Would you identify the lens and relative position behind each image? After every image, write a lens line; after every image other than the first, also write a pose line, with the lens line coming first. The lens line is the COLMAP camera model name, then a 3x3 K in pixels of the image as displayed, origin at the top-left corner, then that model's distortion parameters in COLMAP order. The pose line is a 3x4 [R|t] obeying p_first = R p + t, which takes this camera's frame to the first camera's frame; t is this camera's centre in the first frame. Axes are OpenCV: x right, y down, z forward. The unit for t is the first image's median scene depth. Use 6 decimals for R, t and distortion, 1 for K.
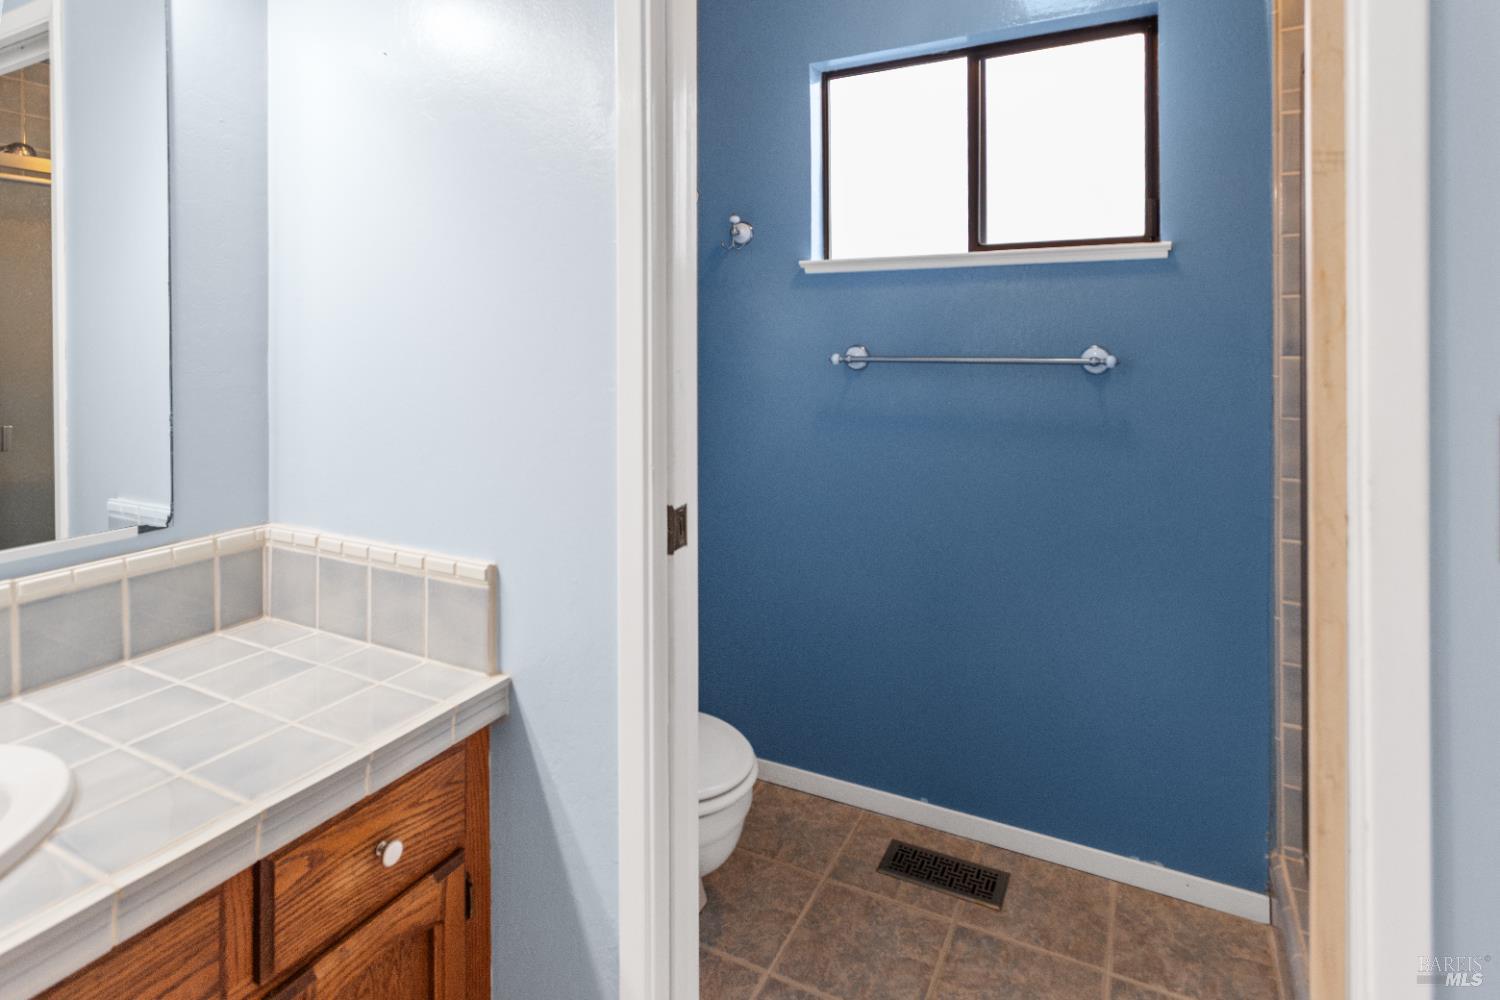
lens RADIAL K [[742.9, 0, 750.0], [0, 742.9, 500.0], [0, 0, 1]] dist [-0.000172, 0.000111]
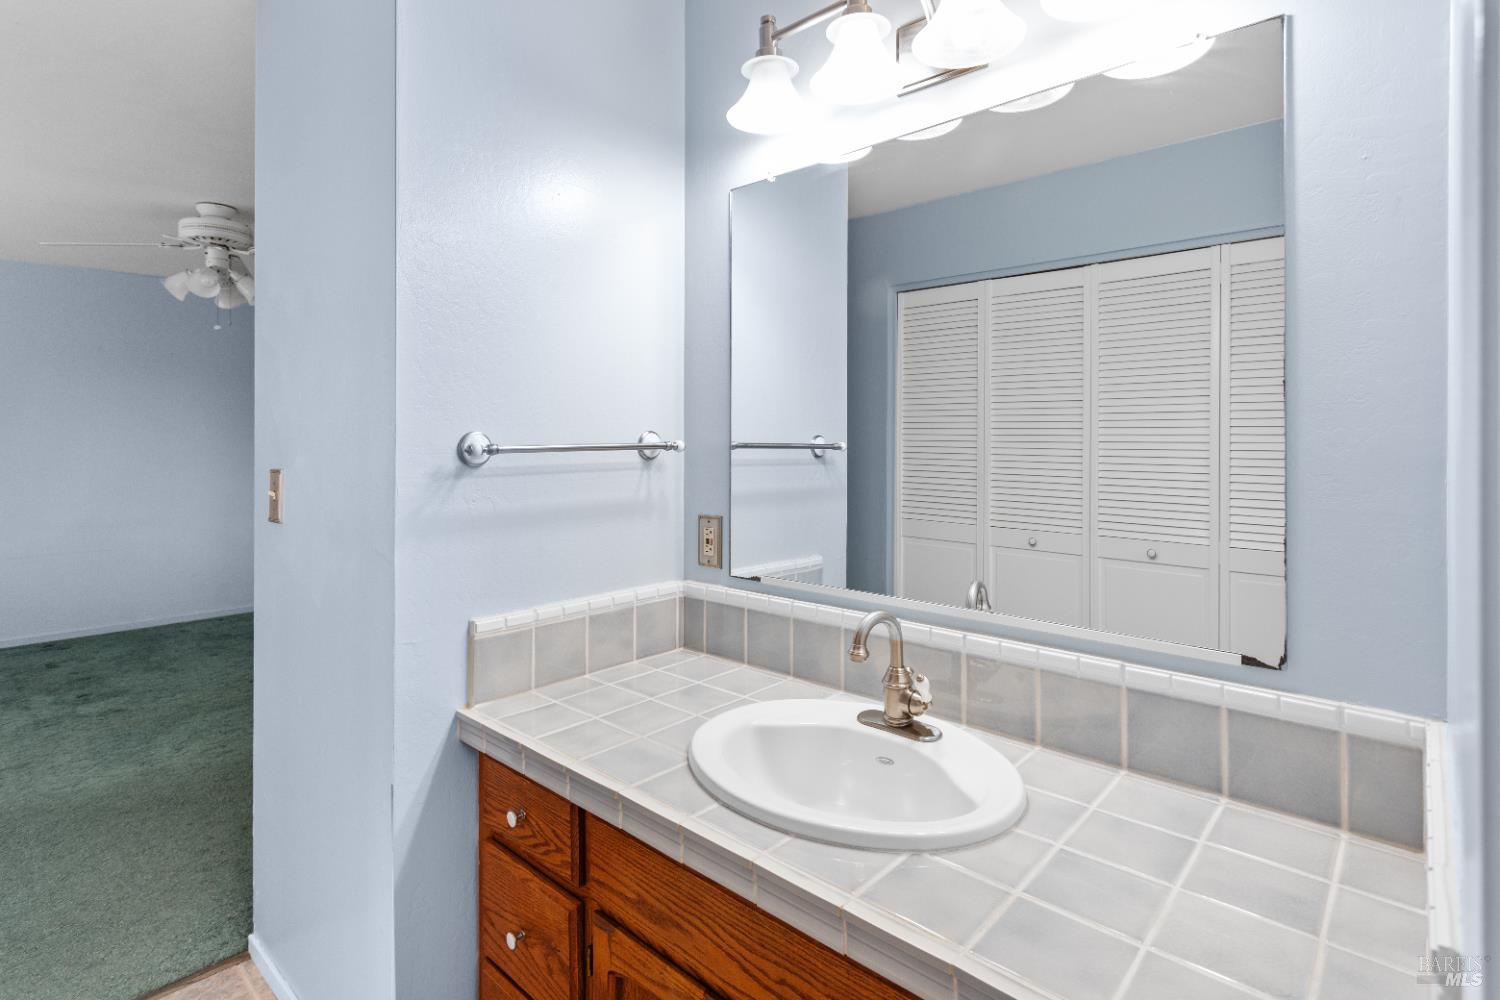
lens RADIAL K [[751.9, 0, 743.2], [0, 751.9, 430.1], [0, 0, 1]] dist [0.001871, 0.000462]
pose [[-0.274834, -0.005433, -0.961476, 0.218854], [-0.205755, 0.977151, 0.053293, -0.156480], [0.939218, 0.212475, -0.269672, 0.624149]]
